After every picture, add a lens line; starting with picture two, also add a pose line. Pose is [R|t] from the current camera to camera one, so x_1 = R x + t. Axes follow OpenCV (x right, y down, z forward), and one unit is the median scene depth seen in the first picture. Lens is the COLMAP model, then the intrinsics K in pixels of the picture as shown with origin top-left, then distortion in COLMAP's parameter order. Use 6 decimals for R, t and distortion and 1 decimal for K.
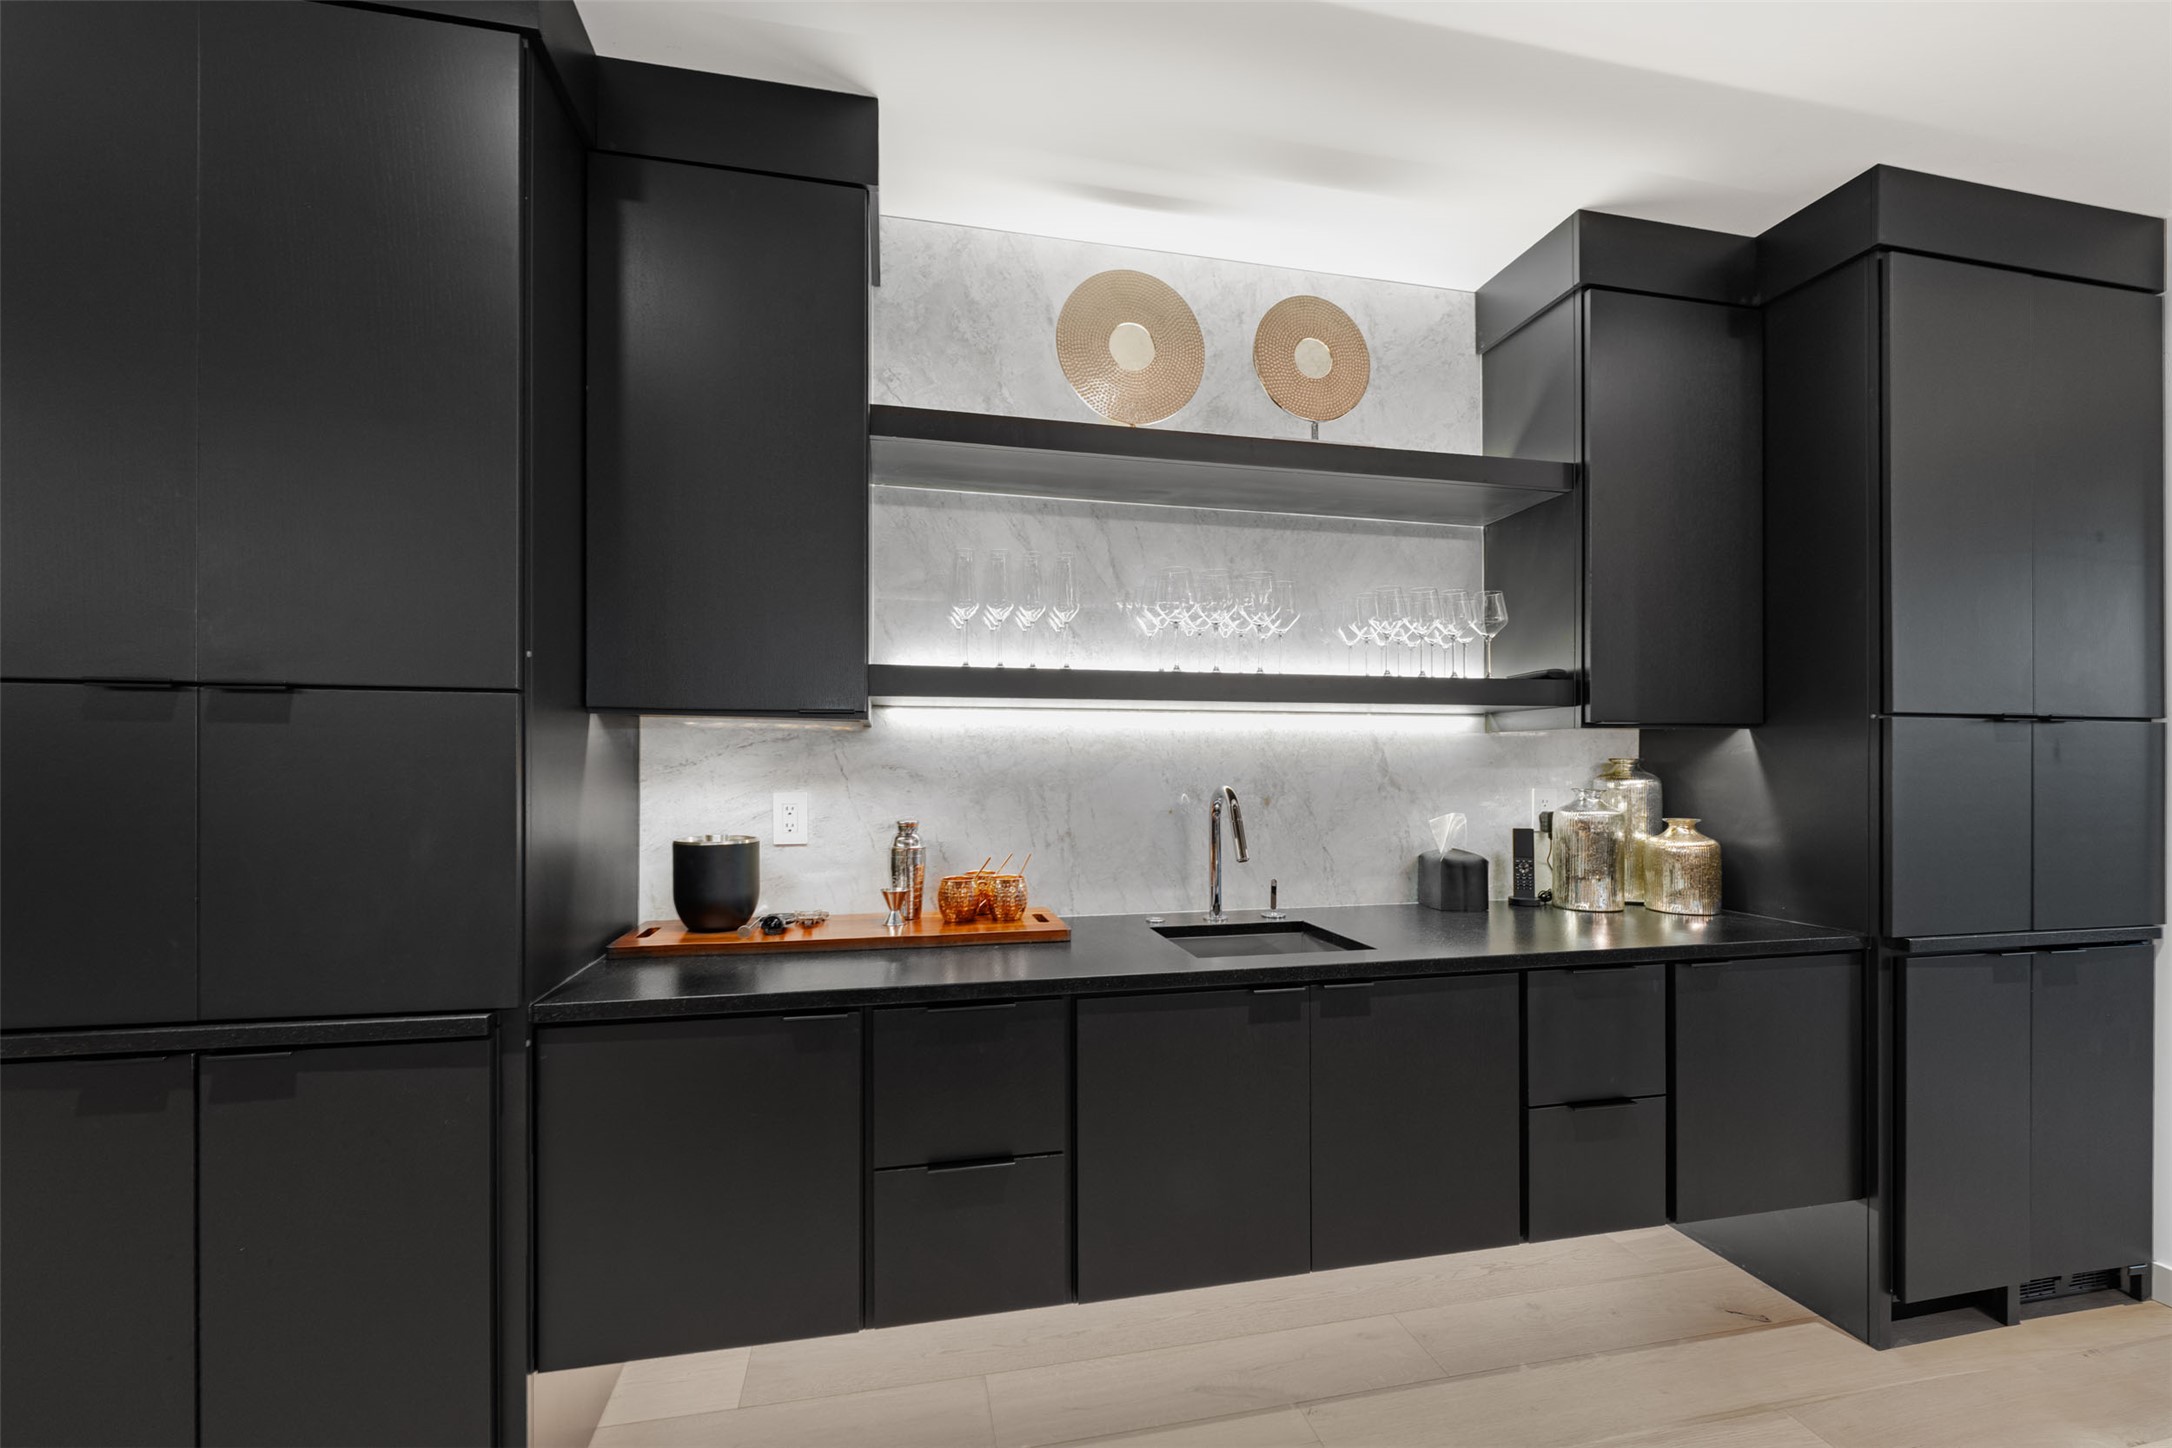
lens RADIAL K [[882.0, 0, 1087.7], [0, 882.0, 725.1], [0, 0, 1]] dist [-0.018461, -0.000279]
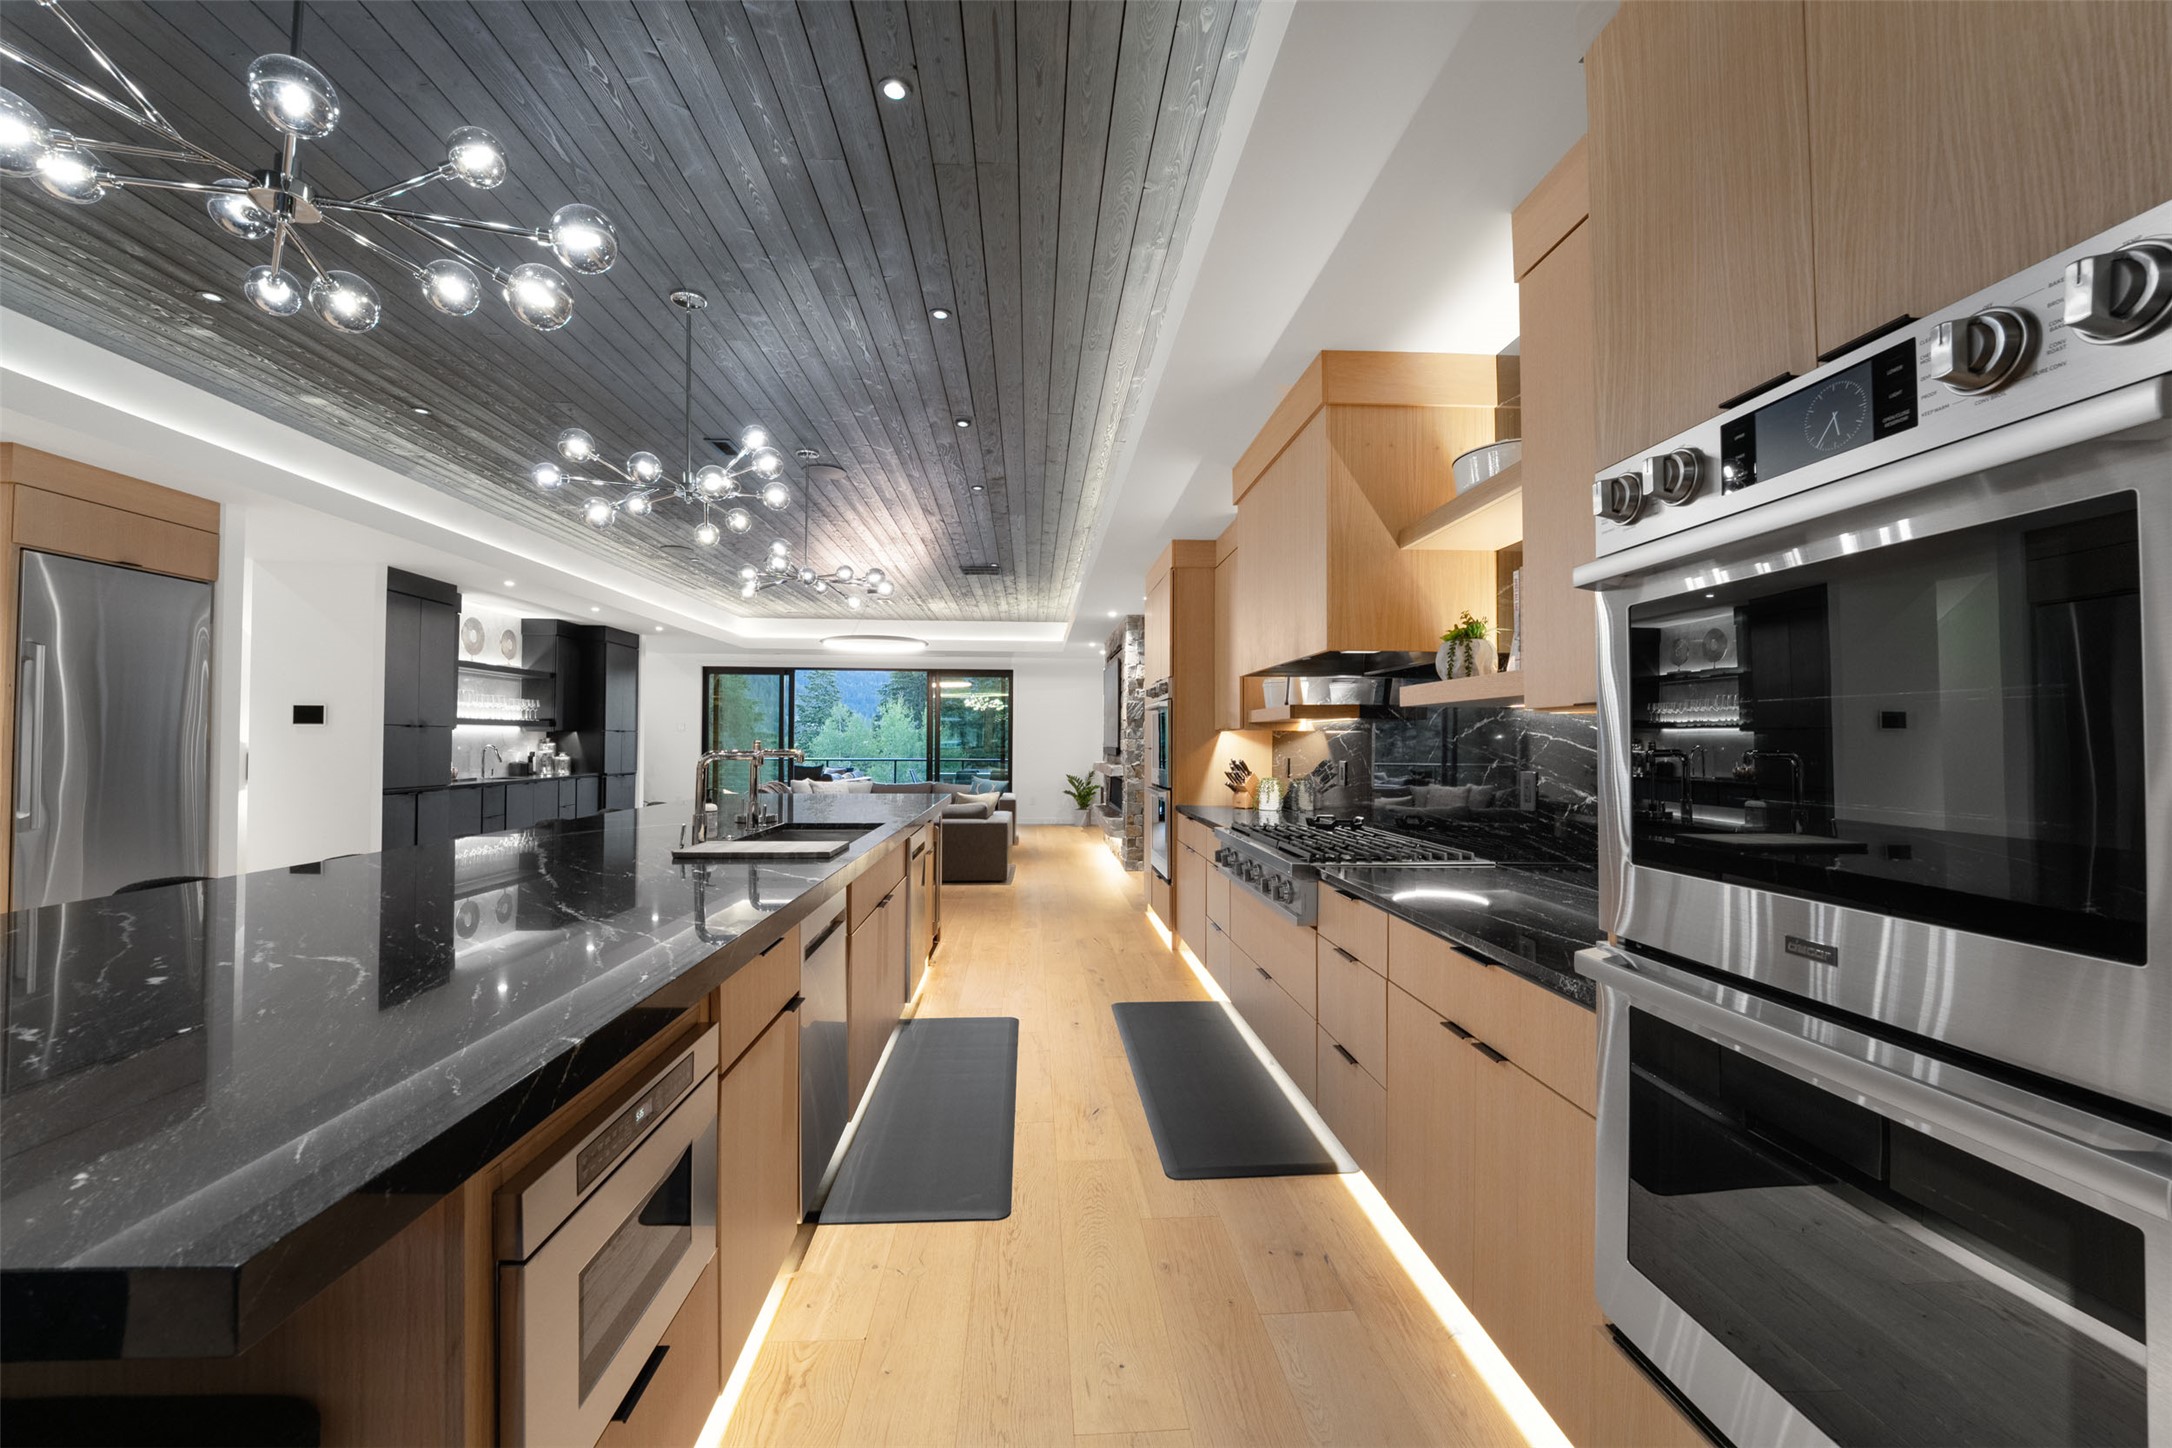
lens RADIAL K [[882.0, 0, 1089.2], [0, 882.0, 730.0], [0, 0, 1]] dist [-0.018461, -0.000279]
pose [[0.125001, 0.009721, 0.992109, -3.434467], [-0.007858, 0.999930, -0.008807, 0.011340], [-0.992125, -0.006695, 0.125069, -2.245639]]
